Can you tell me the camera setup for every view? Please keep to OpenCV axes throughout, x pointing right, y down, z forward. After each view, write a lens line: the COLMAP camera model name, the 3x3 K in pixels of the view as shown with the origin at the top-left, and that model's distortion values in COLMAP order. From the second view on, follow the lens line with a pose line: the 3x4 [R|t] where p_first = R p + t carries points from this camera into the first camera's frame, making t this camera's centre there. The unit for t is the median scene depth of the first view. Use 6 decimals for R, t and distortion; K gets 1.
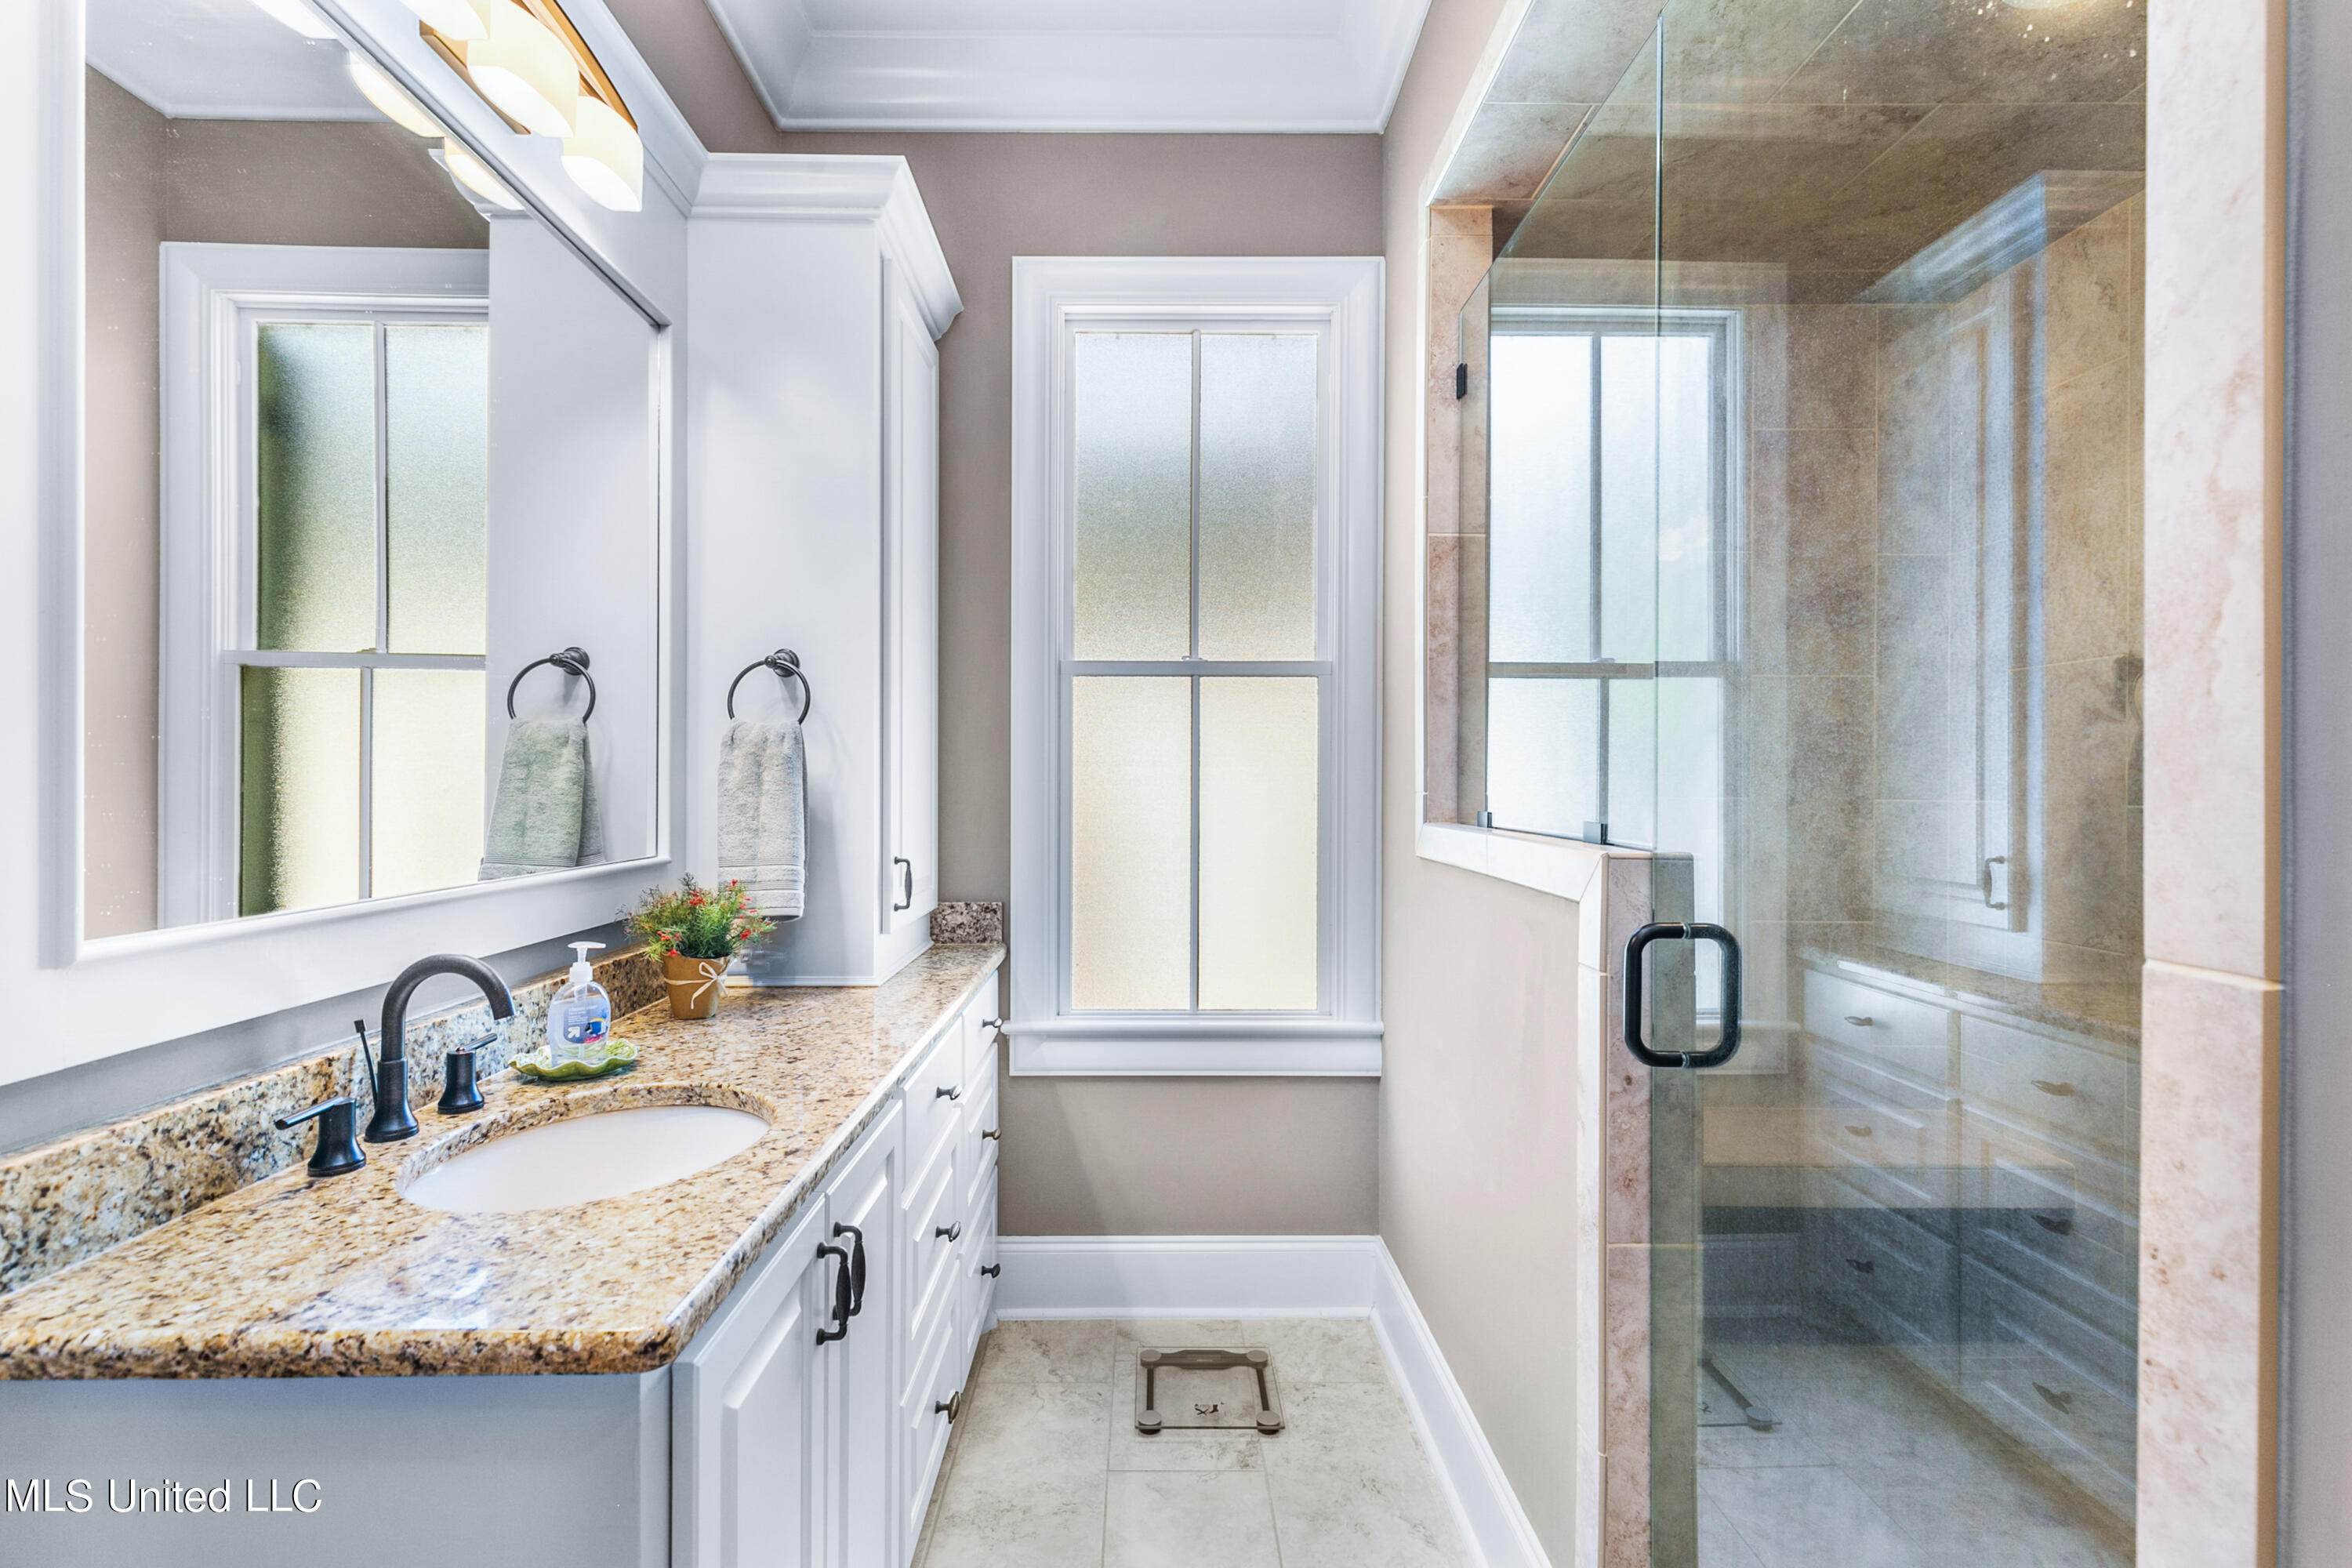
lens RADIAL K [[1069.8, 0, 1139.2], [0, 1069.8, 789.3], [0, 0, 1]] dist [0.004327, 0.000093]
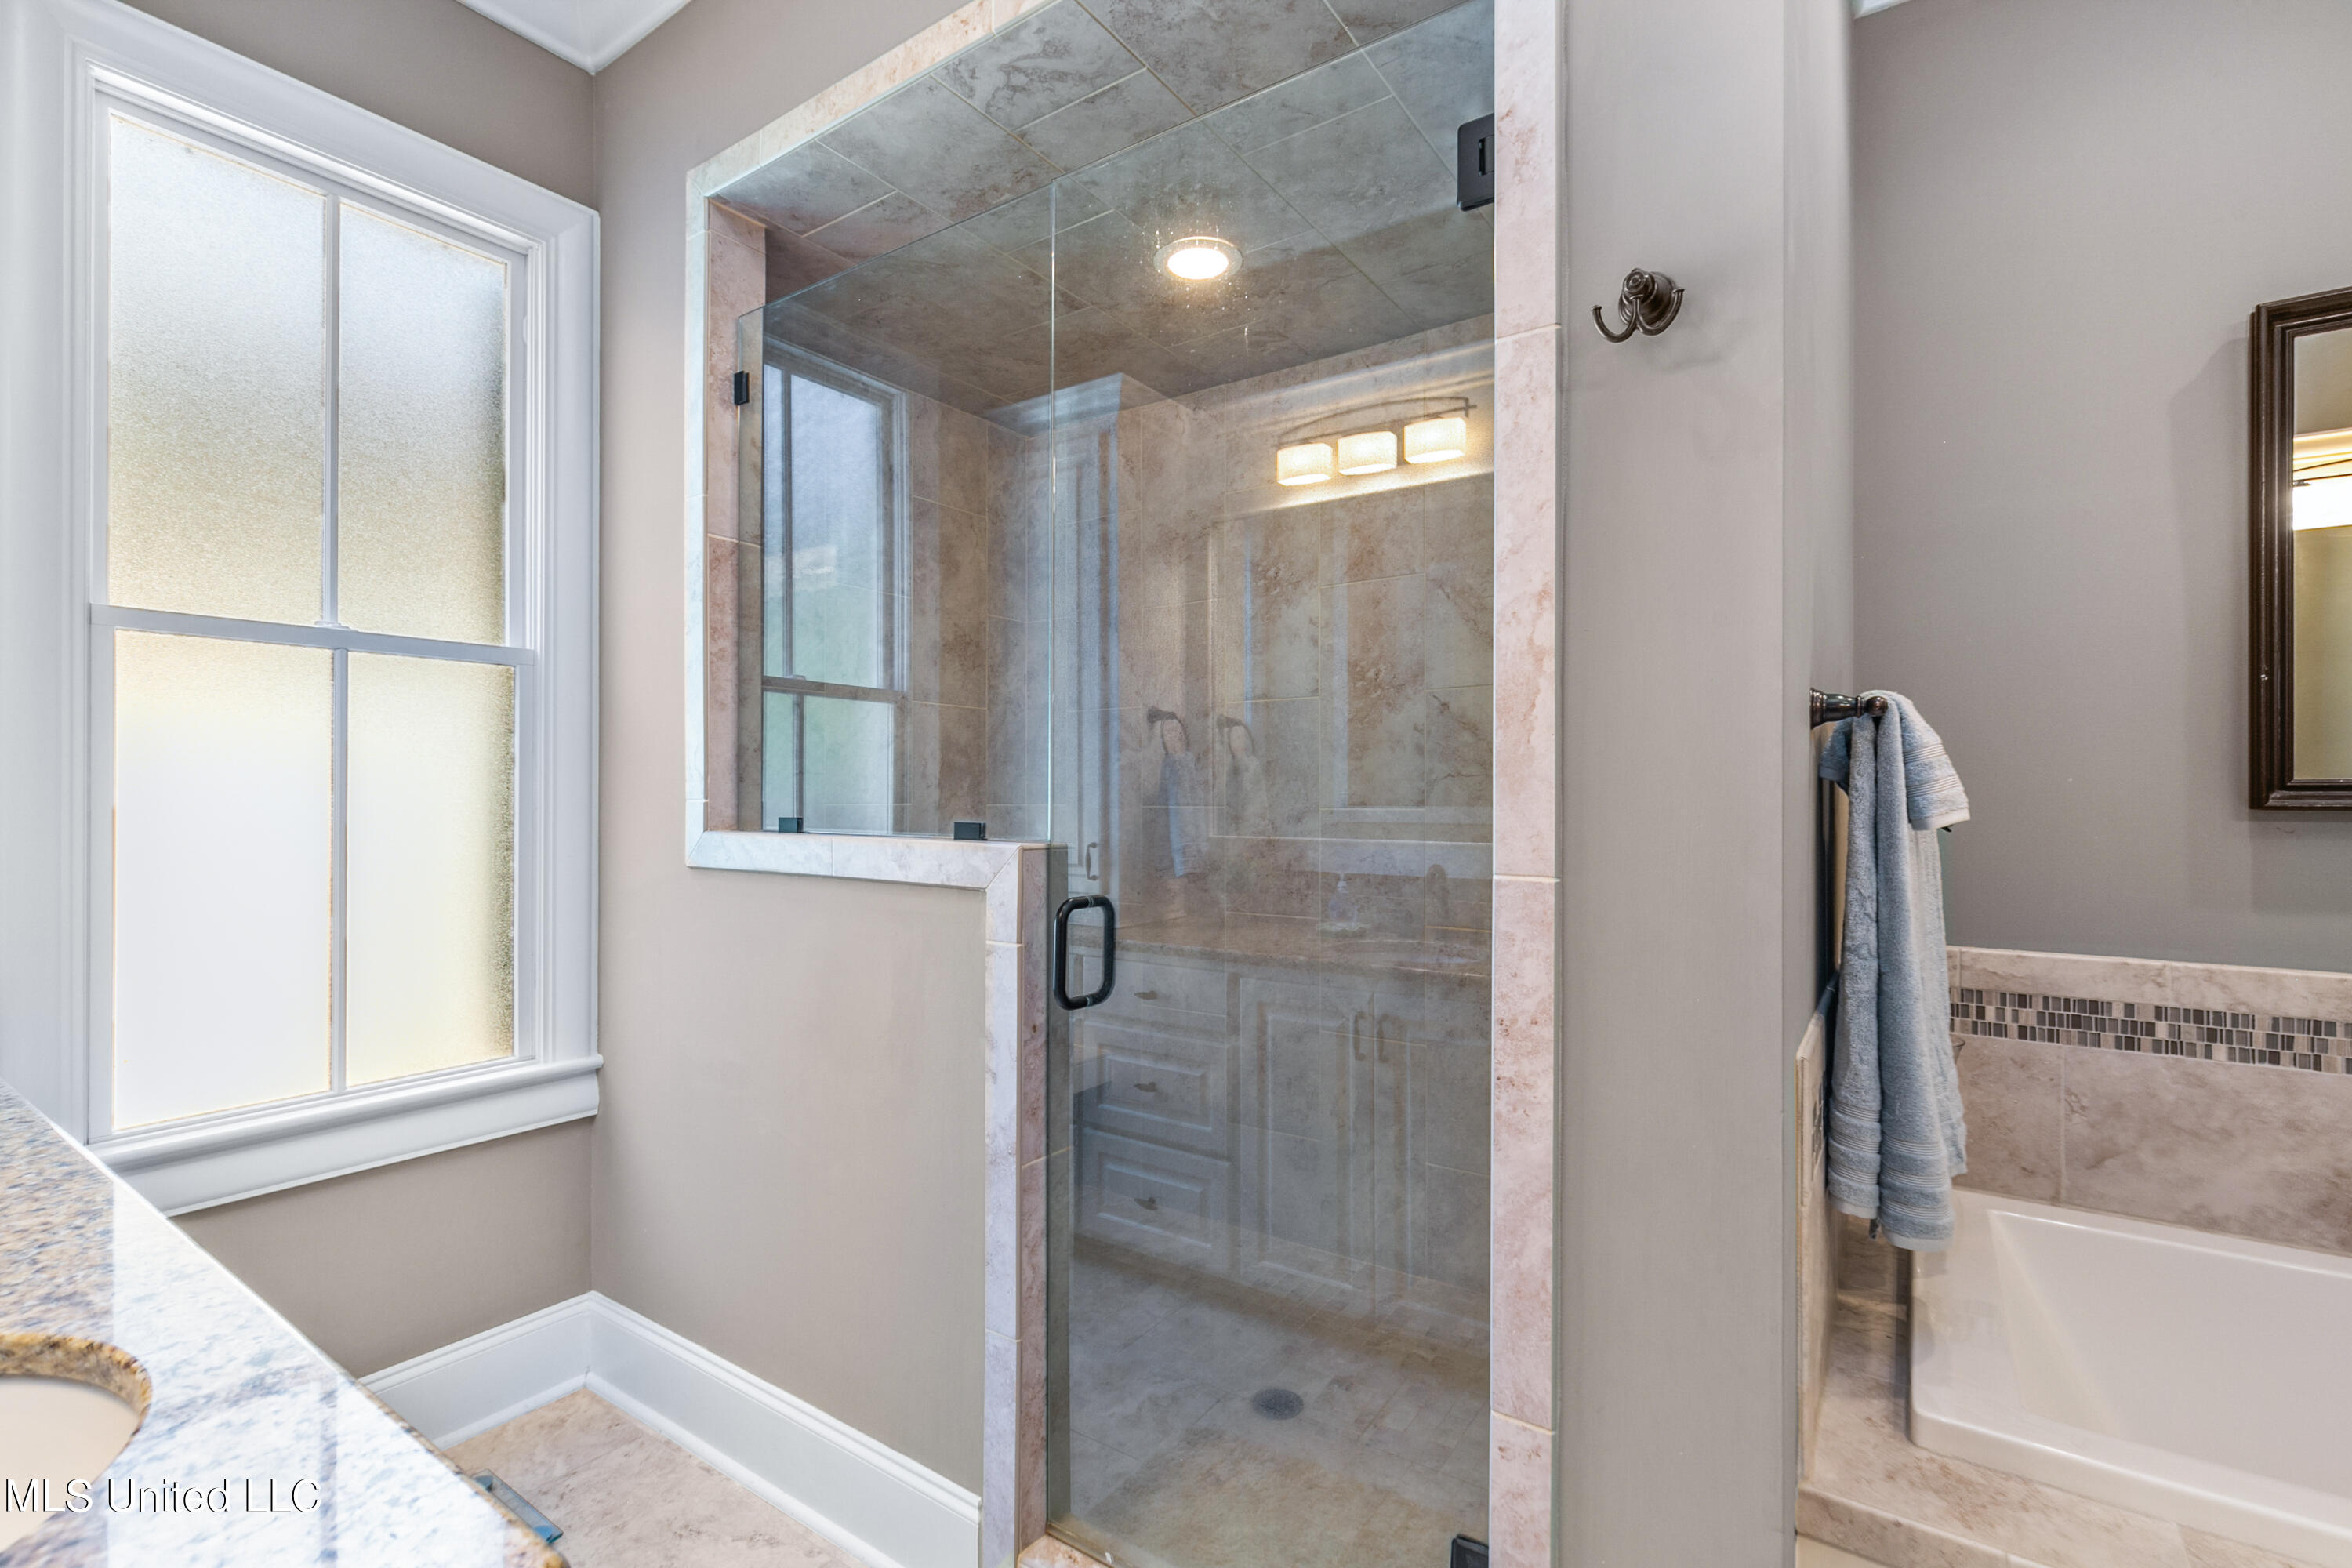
lens RADIAL K [[1069.8, 0, 1158.1], [0, 1069.8, 800.3], [0, 0, 1]] dist [0.004327, 0.000093]
pose [[0.578815, -0.004133, 0.815449, -0.291712], [0.004948, 0.999987, 0.001557, 0.004236], [-0.815444, 0.003134, 0.578827, 0.104734]]
